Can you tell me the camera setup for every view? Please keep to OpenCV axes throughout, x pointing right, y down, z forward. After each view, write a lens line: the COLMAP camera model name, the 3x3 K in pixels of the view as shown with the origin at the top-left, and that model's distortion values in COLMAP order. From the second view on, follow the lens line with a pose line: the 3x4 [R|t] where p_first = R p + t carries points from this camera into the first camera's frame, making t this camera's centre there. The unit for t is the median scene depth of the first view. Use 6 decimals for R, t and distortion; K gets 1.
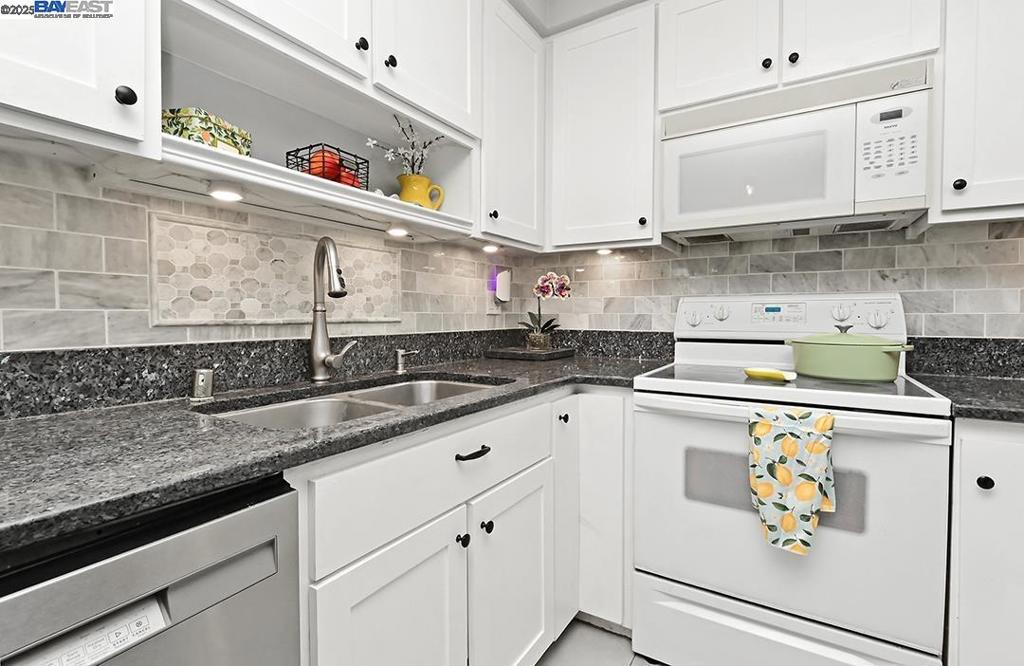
lens RADIAL K [[461.7, 0, 517.6], [0, 461.7, 329.9], [0, 0, 1]] dist [-0.003981, -0.000500]
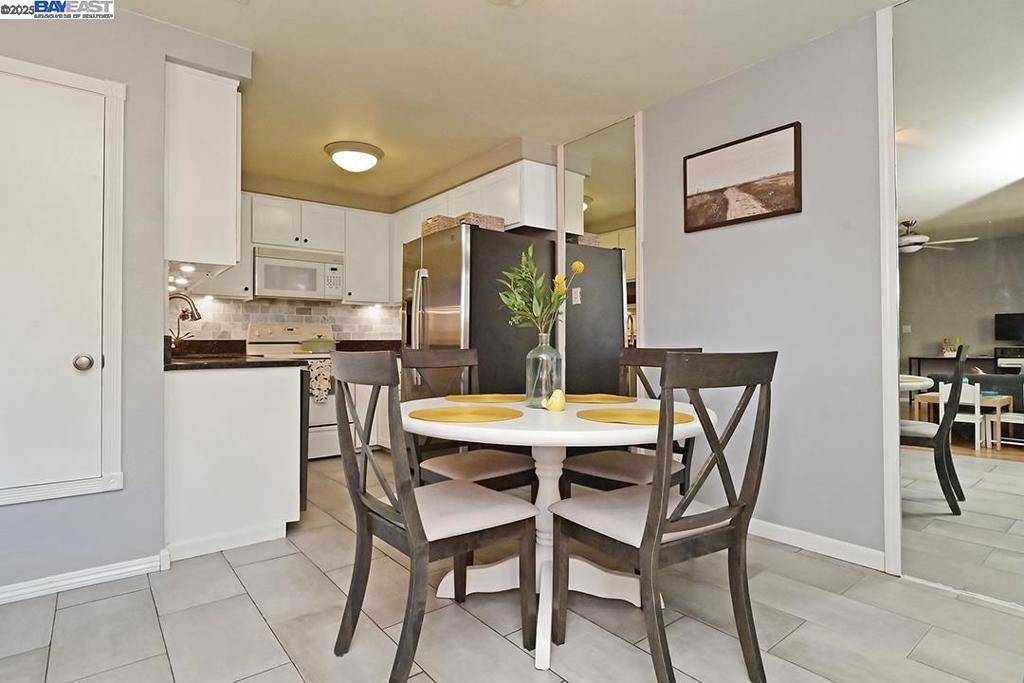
lens RADIAL K [[531.2, 0, 517.7], [0, 531.2, 334.3], [0, 0, 1]] dist [0.003007, 0.000242]
pose [[0.356244, 0.010455, 0.934335, -2.102969], [0.028996, 0.999332, -0.022238, 0.099130], [-0.933943, 0.035014, 0.355703, -1.437914]]
